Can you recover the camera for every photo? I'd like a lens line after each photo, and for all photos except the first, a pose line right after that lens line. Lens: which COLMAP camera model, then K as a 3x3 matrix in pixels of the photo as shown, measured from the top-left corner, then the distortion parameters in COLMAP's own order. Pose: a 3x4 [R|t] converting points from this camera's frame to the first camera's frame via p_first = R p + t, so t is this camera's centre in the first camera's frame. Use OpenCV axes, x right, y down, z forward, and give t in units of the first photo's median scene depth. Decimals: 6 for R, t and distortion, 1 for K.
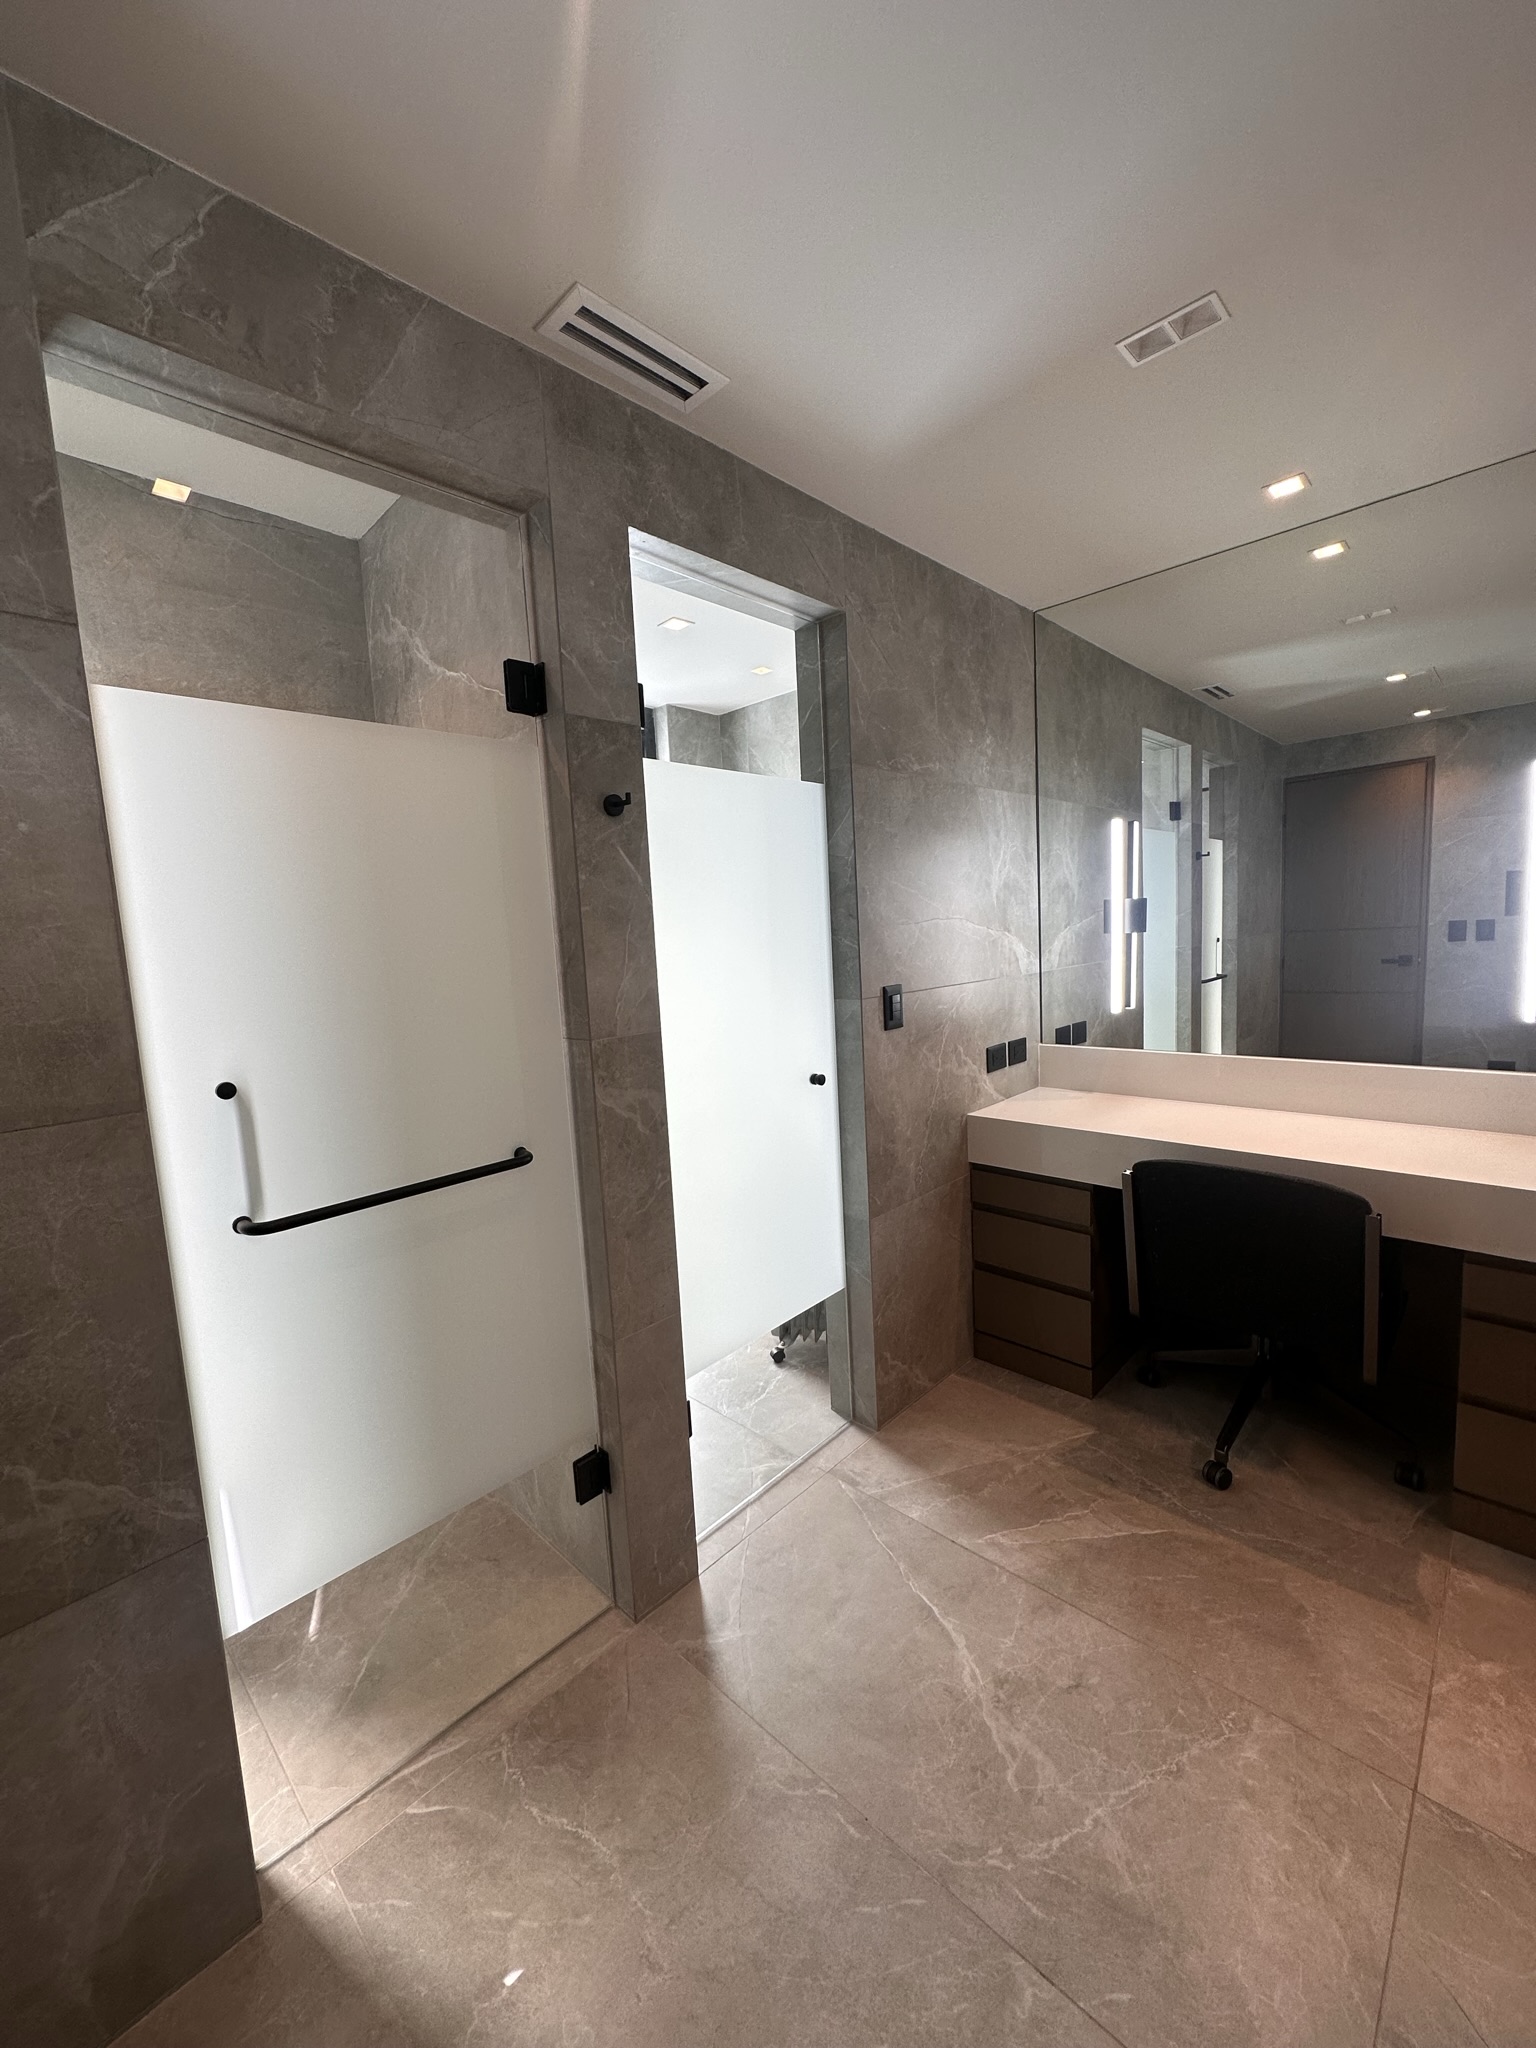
lens RADIAL K [[814.7, 0, 768.6], [0, 814.7, 1022.9], [0, 0, 1]] dist [-0.003762, 0.000637]
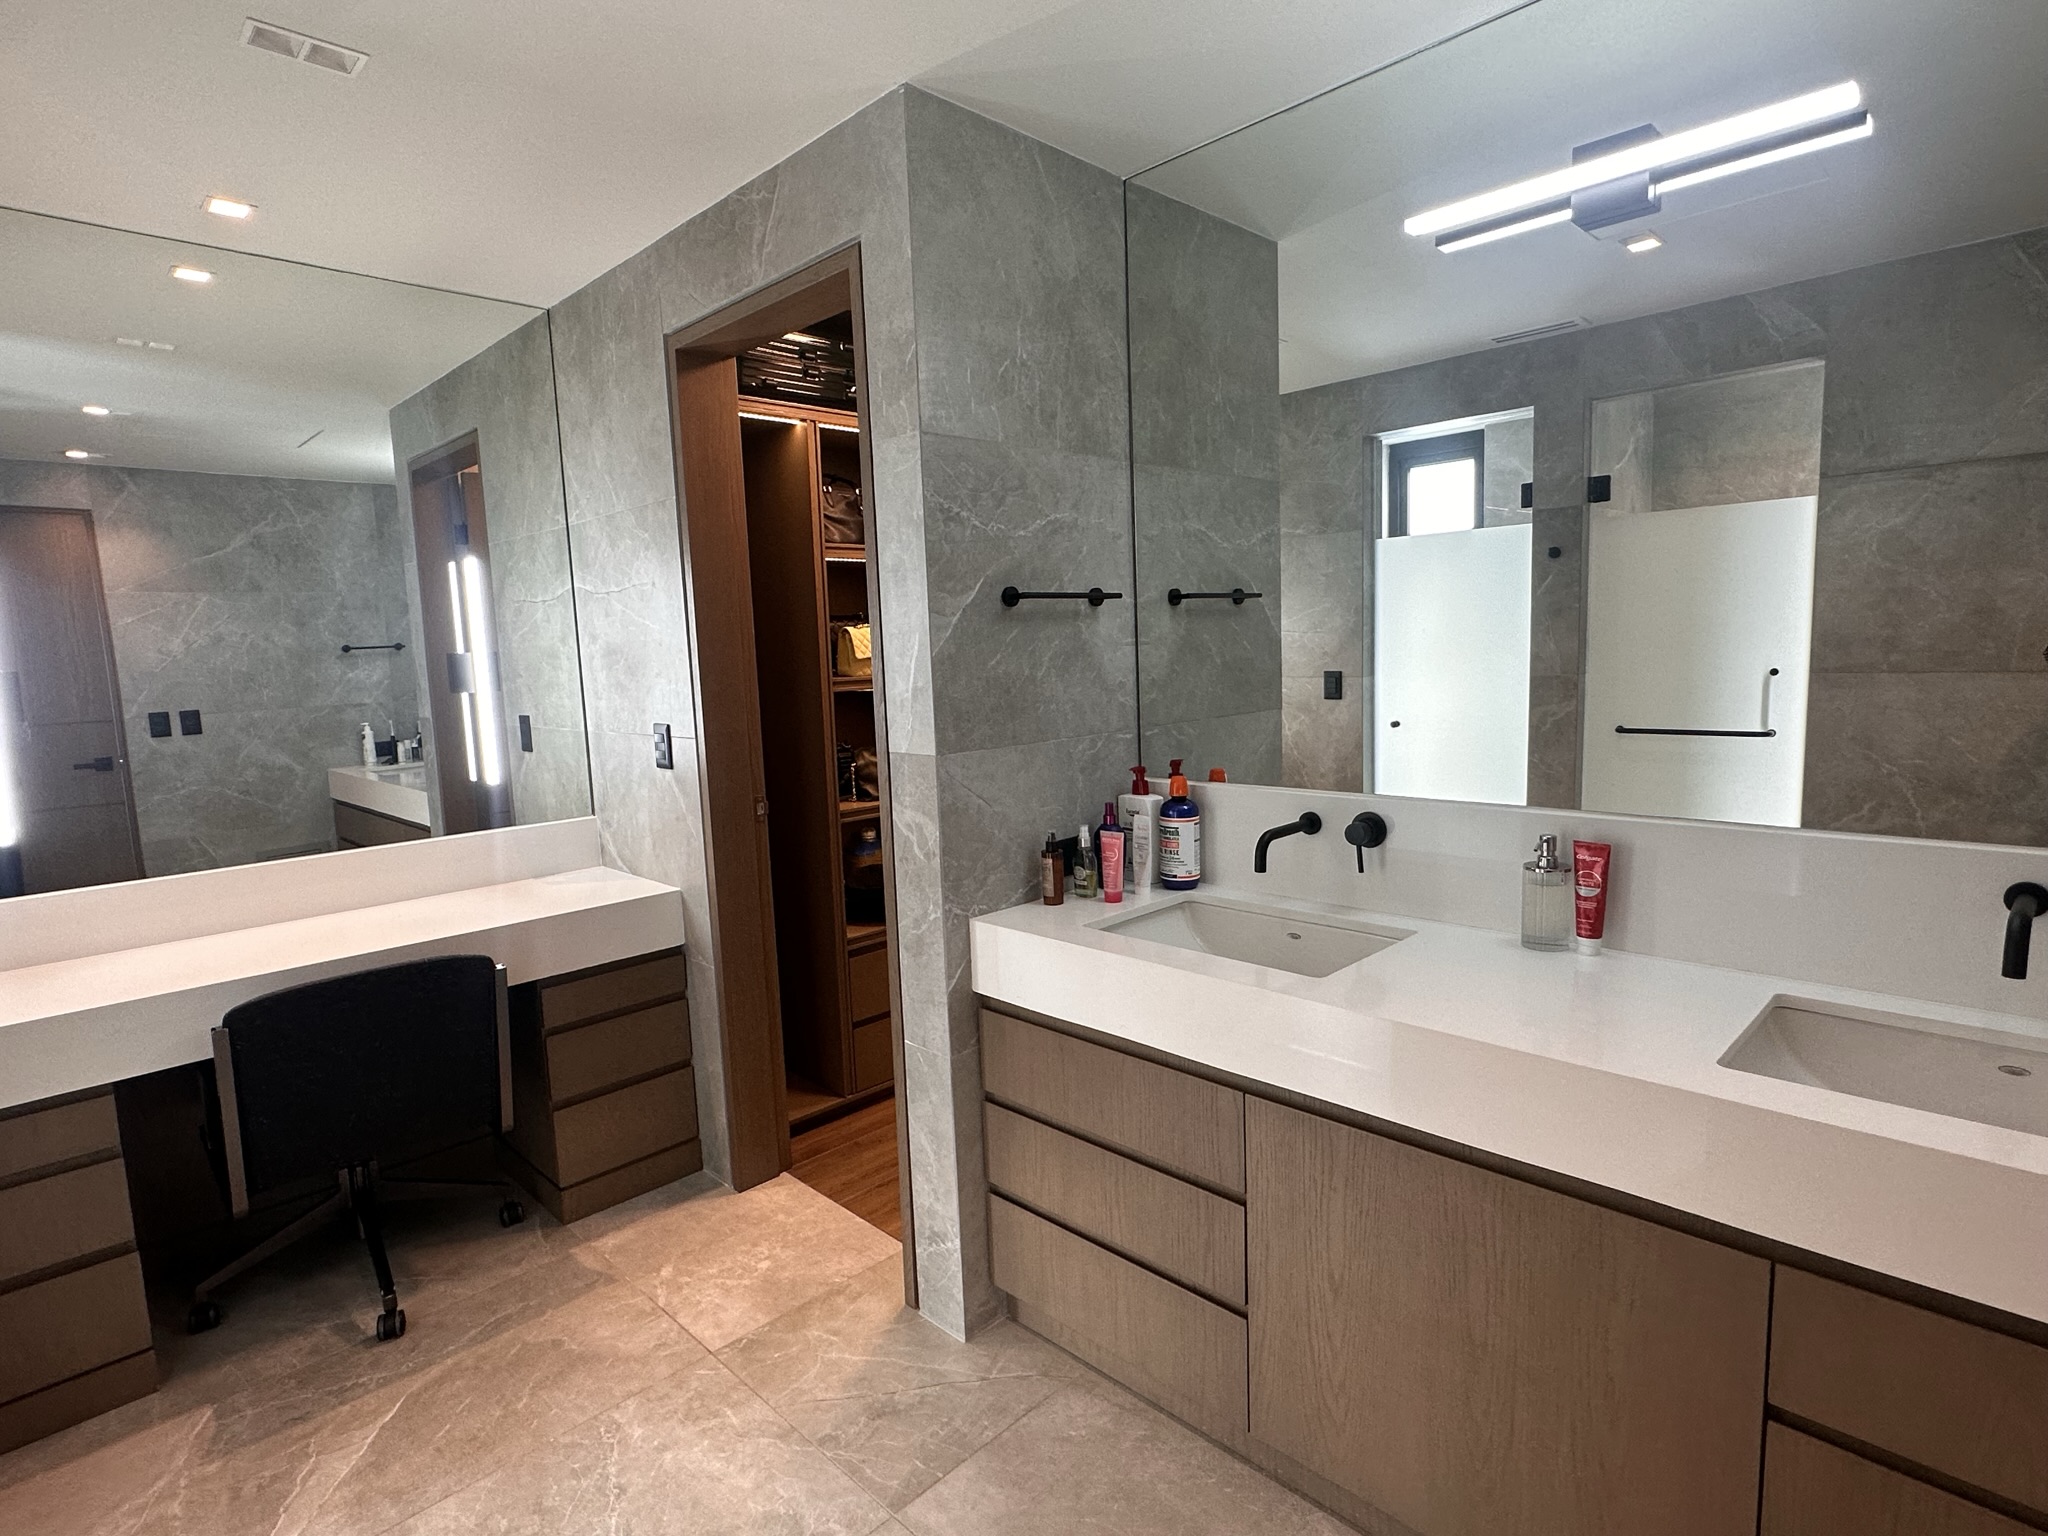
lens RADIAL K [[1061.7, 0, 1016.9], [0, 1061.7, 773.1], [0, 0, 1]] dist [0.004105, -0.000755]
pose [[0.027519, -0.069277, 0.997218, -0.564711], [0.149060, 0.986726, 0.064435, -0.003880], [-0.988445, 0.146873, 0.037481, 0.217472]]
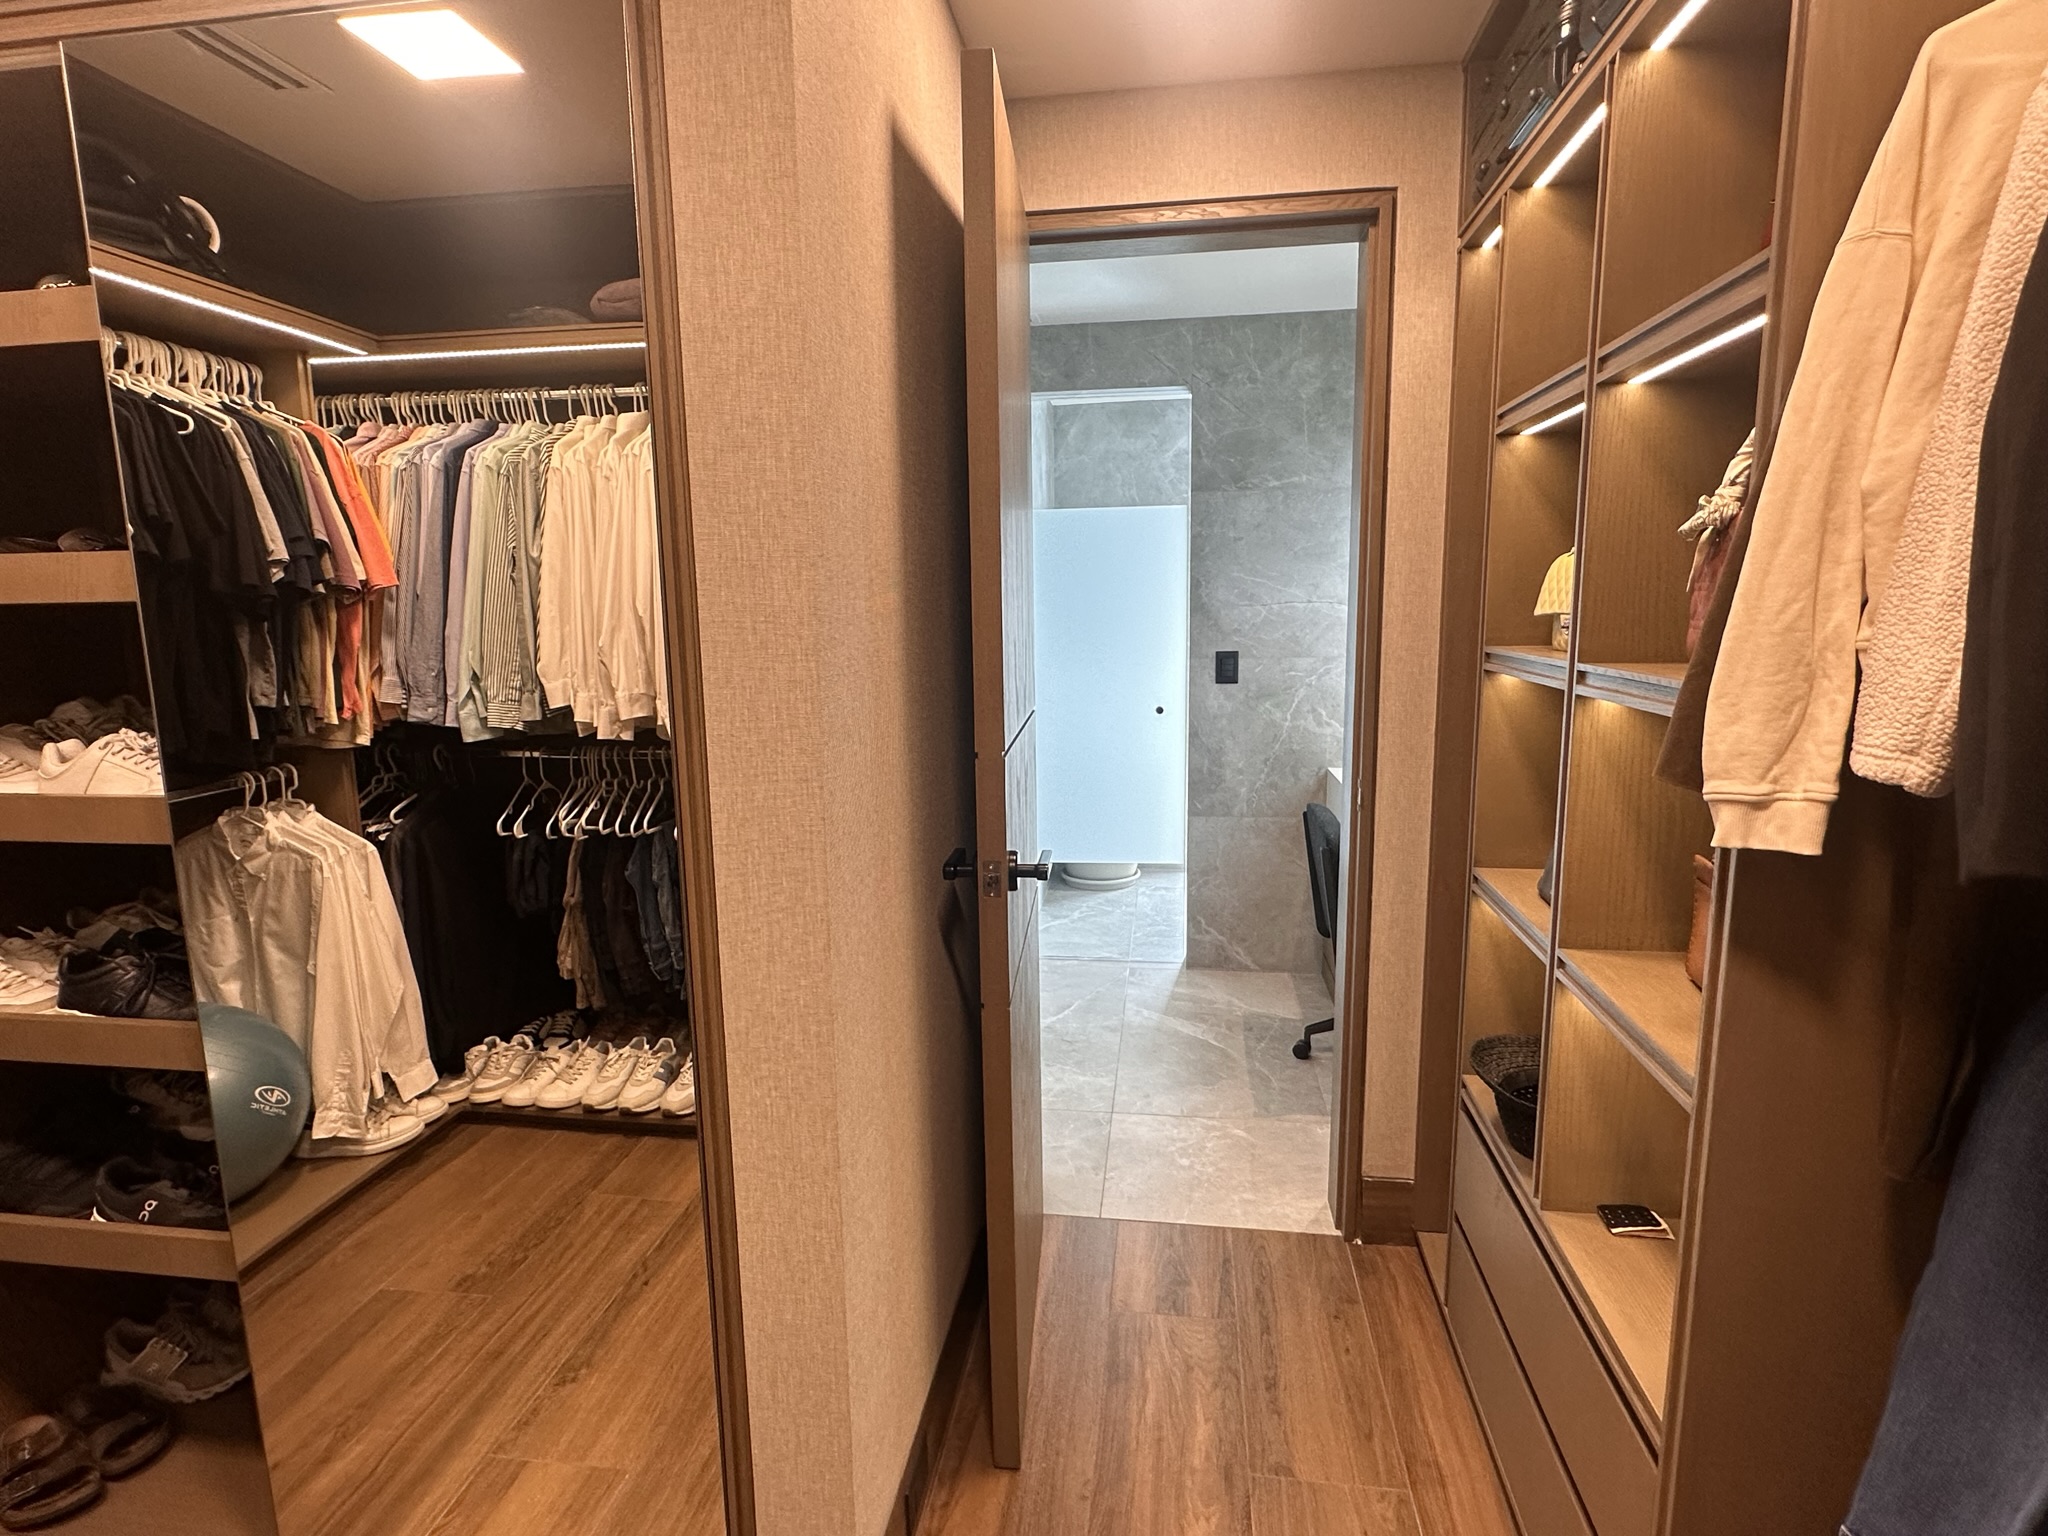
lens RADIAL K [[1061.7, 0, 1016.0], [0, 1061.7, 771.1], [0, 0, 1]] dist [0.004105, -0.000755]
pose [[0.579738, 0.173970, -0.796014, 1.653361], [-0.104755, 0.984747, 0.138924, -0.069249], [0.808041, 0.002847, 0.589119, -0.383685]]
